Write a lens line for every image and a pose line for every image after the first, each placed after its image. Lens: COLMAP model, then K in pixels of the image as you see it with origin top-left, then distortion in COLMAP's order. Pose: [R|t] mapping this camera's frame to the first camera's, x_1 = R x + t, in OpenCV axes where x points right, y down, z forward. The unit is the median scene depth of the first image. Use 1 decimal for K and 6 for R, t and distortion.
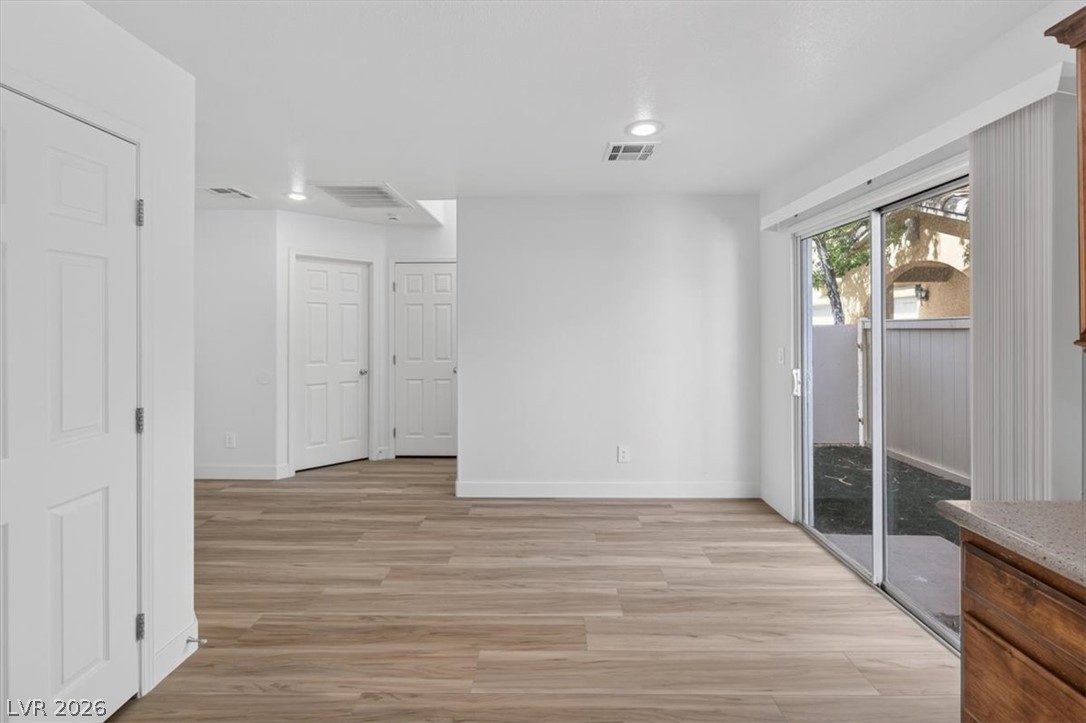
lens RADIAL K [[461.1, 0, 557.3], [0, 461.1, 329.5], [0, 0, 1]] dist [-0.000262, -0.000017]
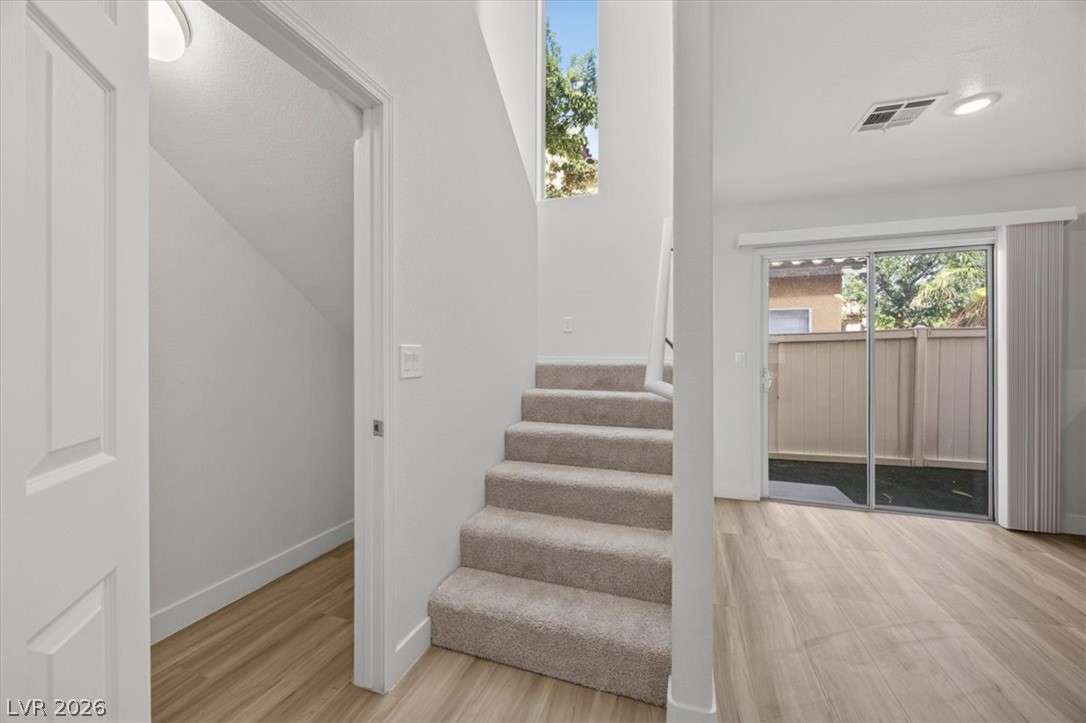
lens RADIAL K [[402.7, 0, 526.4], [0, 402.7, 357.1], [0, 0, 1]] dist [-0.001383, -0.000188]
pose [[0.324850, 0.000590, 0.945765, -0.691748], [0.002119, 0.999997, -0.001352, 0.042267], [-0.945763, 0.002443, 0.324848, 1.235448]]
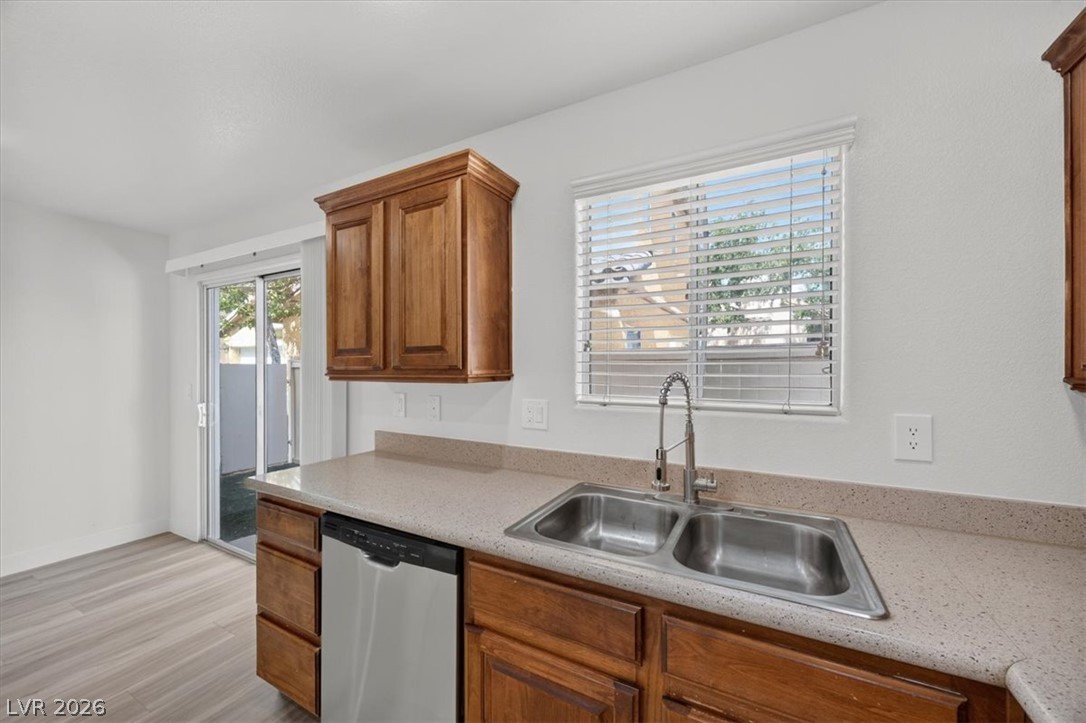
lens RADIAL K [[409.5, 0, 545.4], [0, 409.5, 368.6], [0, 0, 1]] dist [-0.002379, -0.000488]
pose [[0.473128, -0.000990, 0.880993, 0.038963], [0.000812, 0.999999, 0.000688, 0.001712], [-0.880994, 0.000390, 0.473128, -0.207187]]
